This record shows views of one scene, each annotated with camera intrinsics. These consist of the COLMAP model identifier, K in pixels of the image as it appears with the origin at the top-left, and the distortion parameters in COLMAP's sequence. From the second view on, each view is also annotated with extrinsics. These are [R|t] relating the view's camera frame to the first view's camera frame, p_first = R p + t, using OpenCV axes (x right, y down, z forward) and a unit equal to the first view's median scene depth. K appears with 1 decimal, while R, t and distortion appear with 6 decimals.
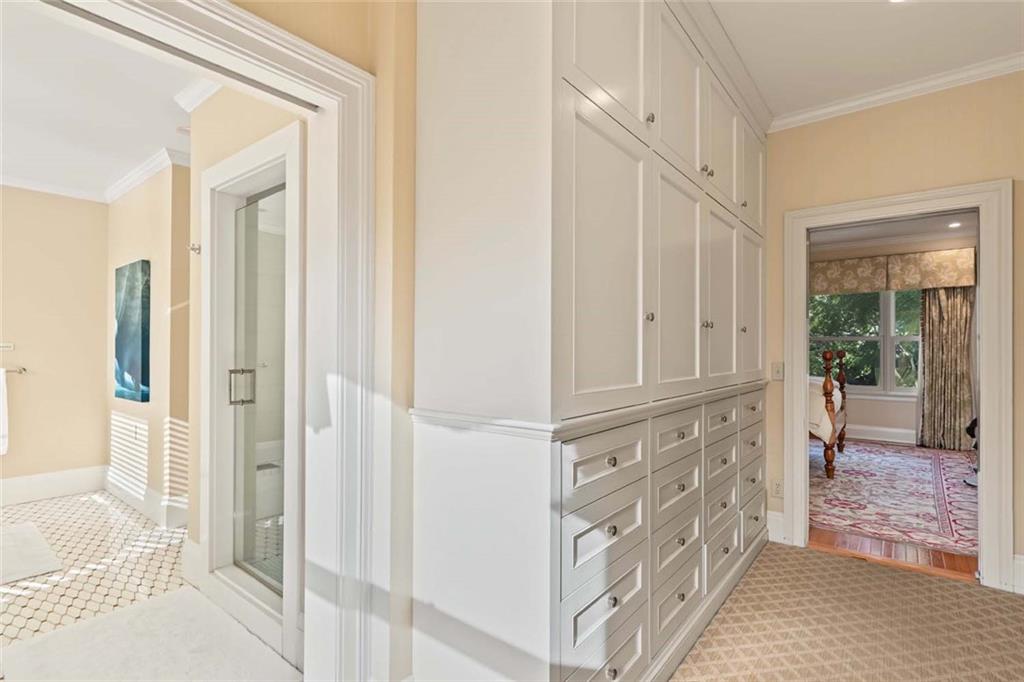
lens RADIAL K [[495.6, 0, 511.3], [0, 495.6, 348.5], [0, 0, 1]] dist [-0.002186, -0.000867]
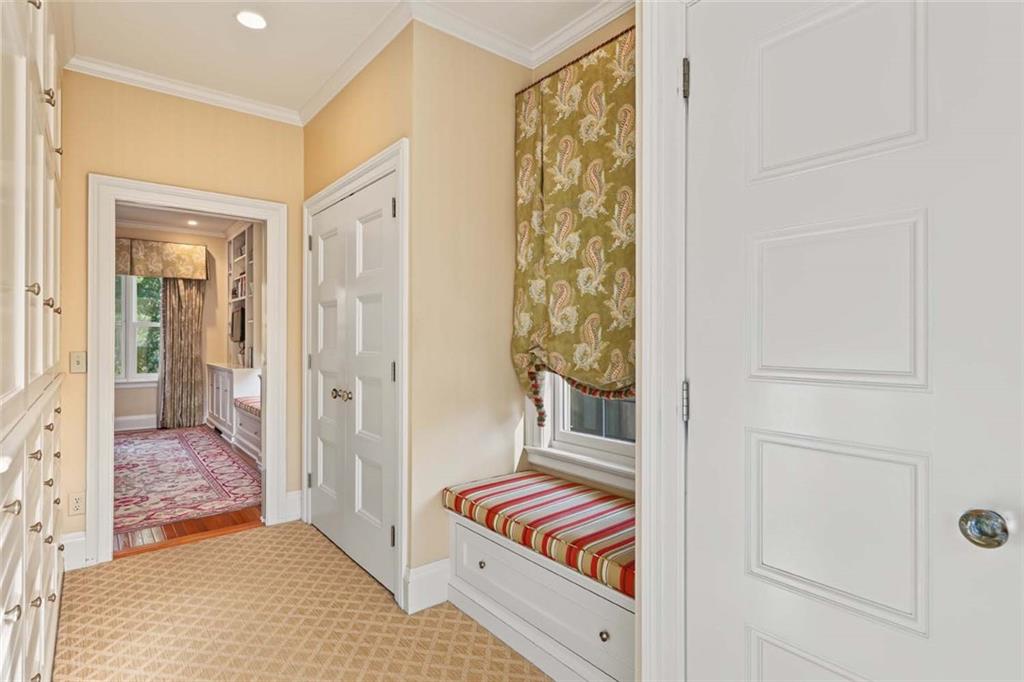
lens RADIAL K [[517.2, 0, 511.9], [0, 517.2, 335.0], [0, 0, 1]] dist [-0.000040, -0.000615]
pose [[0.207303, 0.000178, 0.978277, -0.130707], [-0.001212, 0.999999, 0.000075, -0.000016], [-0.978276, -0.001201, 0.207303, 0.090351]]
